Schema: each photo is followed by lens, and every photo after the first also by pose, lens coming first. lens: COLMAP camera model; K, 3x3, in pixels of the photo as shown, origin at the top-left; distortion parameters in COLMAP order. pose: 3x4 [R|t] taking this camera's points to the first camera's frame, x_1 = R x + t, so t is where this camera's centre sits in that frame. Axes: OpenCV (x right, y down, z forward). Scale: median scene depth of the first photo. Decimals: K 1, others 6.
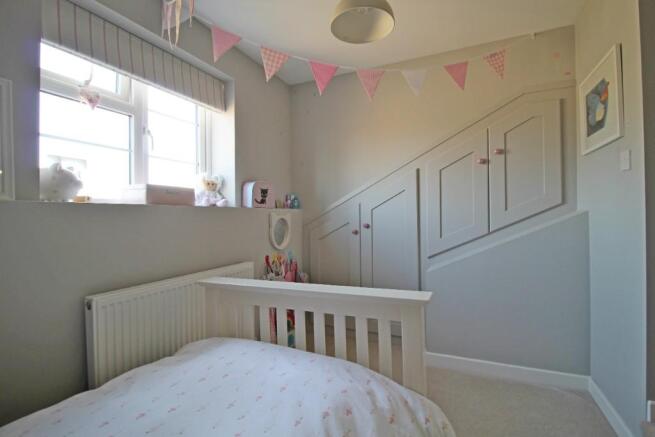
lens RADIAL K [[312.4, 0, 330.1], [0, 312.4, 215.9], [0, 0, 1]] dist [-0.013081, -0.001427]
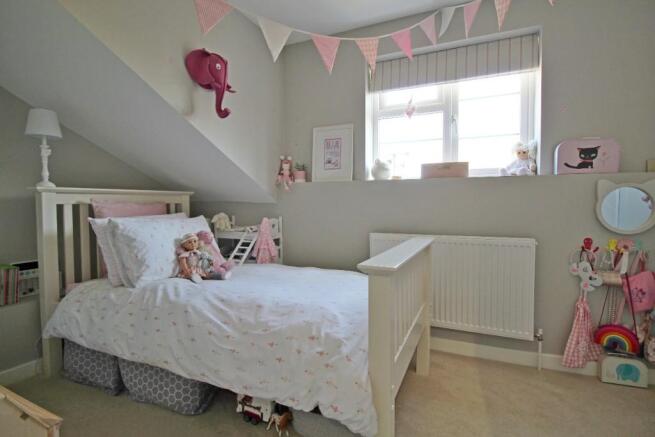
lens RADIAL K [[312.4, 0, 330.1], [0, 312.4, 215.9], [0, 0, 1]] dist [-0.013081, -0.001427]
pose [[-0.000148, 0.053188, -0.998585, 0.653869], [-0.000757, 0.998584, 0.053188, 0.044424], [1.000000, 0.000764, -0.000107, 0.494965]]
